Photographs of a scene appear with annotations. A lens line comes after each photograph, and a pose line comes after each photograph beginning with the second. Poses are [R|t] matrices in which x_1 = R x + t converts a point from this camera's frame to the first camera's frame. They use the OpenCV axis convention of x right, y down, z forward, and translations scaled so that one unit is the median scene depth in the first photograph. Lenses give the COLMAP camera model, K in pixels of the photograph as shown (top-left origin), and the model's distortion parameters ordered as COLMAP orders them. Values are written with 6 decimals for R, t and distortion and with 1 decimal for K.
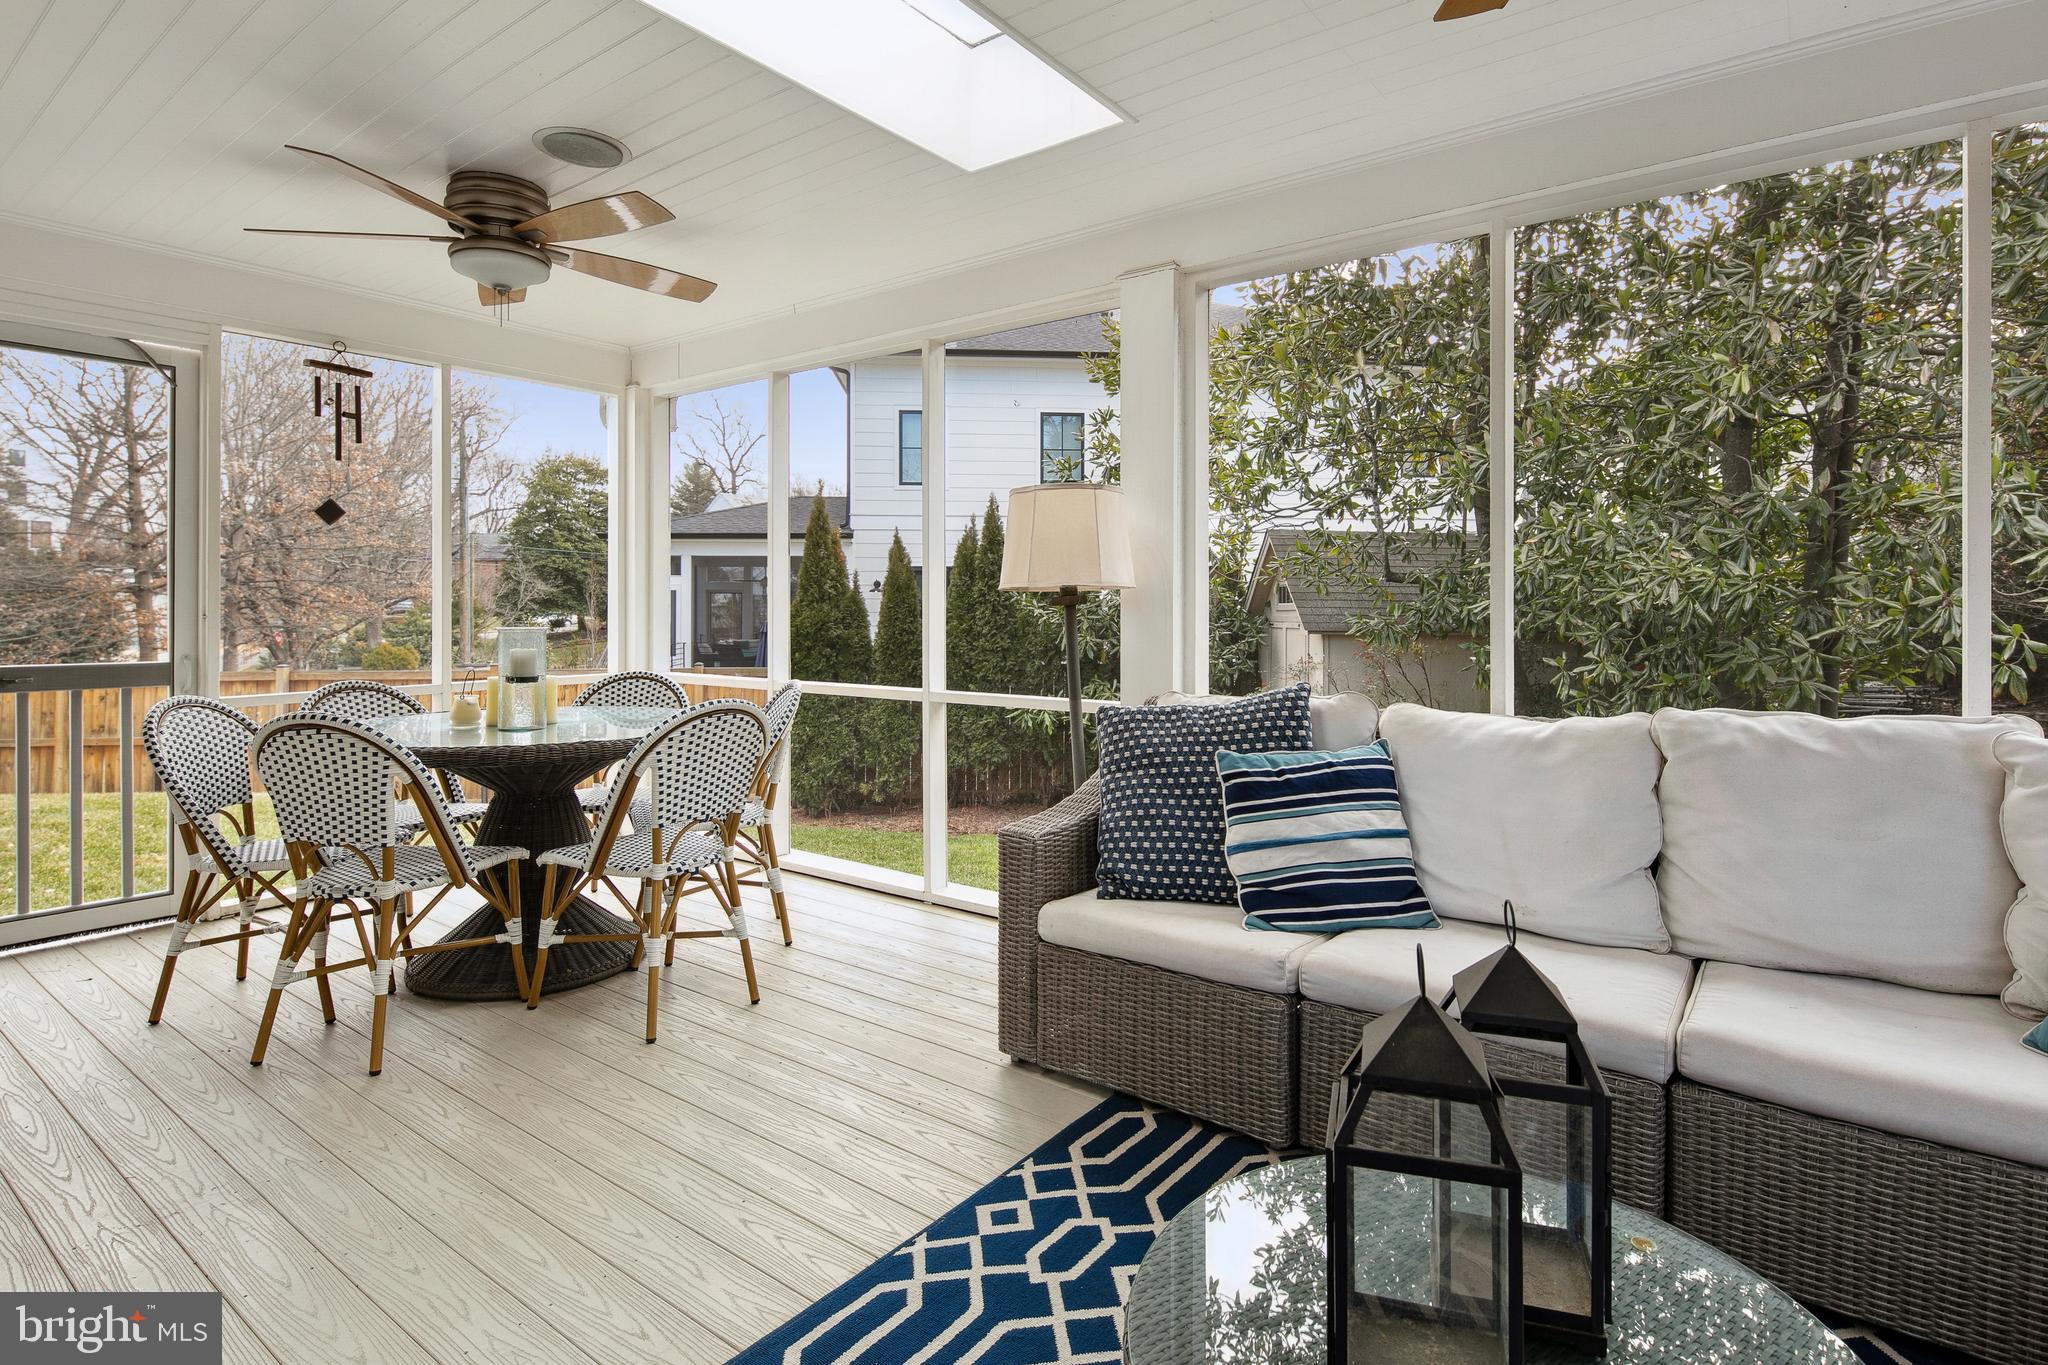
lens RADIAL K [[1013.7, 0, 1071.1], [0, 1013.7, 605.5], [0, 0, 1]] dist [0.002317, -0.003210]
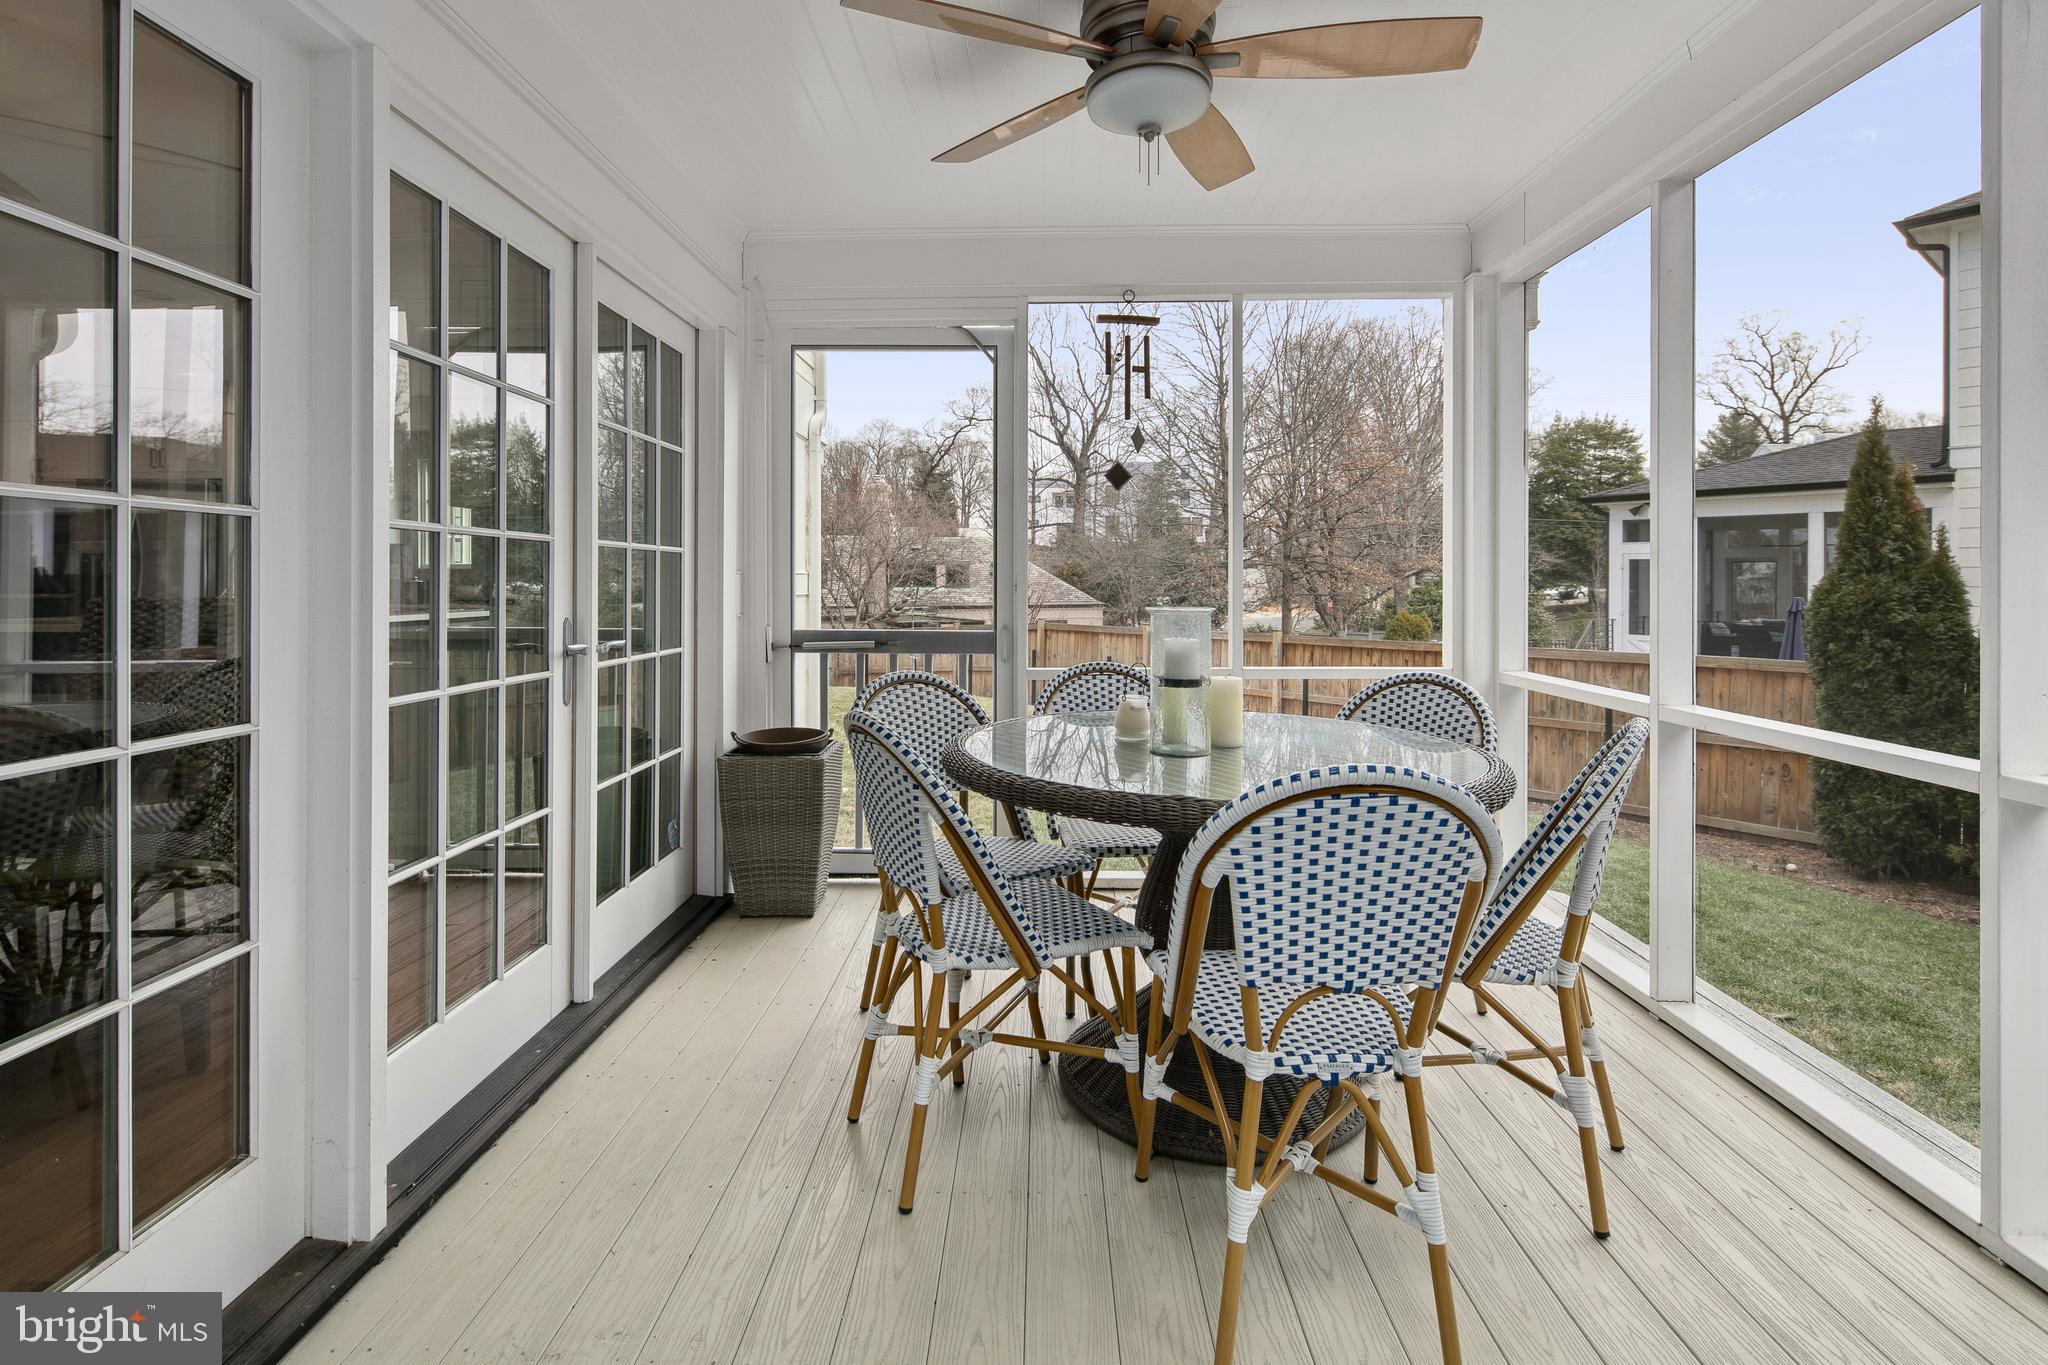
lens RADIAL K [[1013.7, 0, 1014.5], [0, 1013.7, 585.1], [0, 0, 1]] dist [0.002317, -0.003210]
pose [[0.565450, 0.005756, -0.824763, -0.020345], [0.000785, 0.999971, 0.007517, 0.000067], [0.824782, -0.004897, 0.565429, 0.388224]]
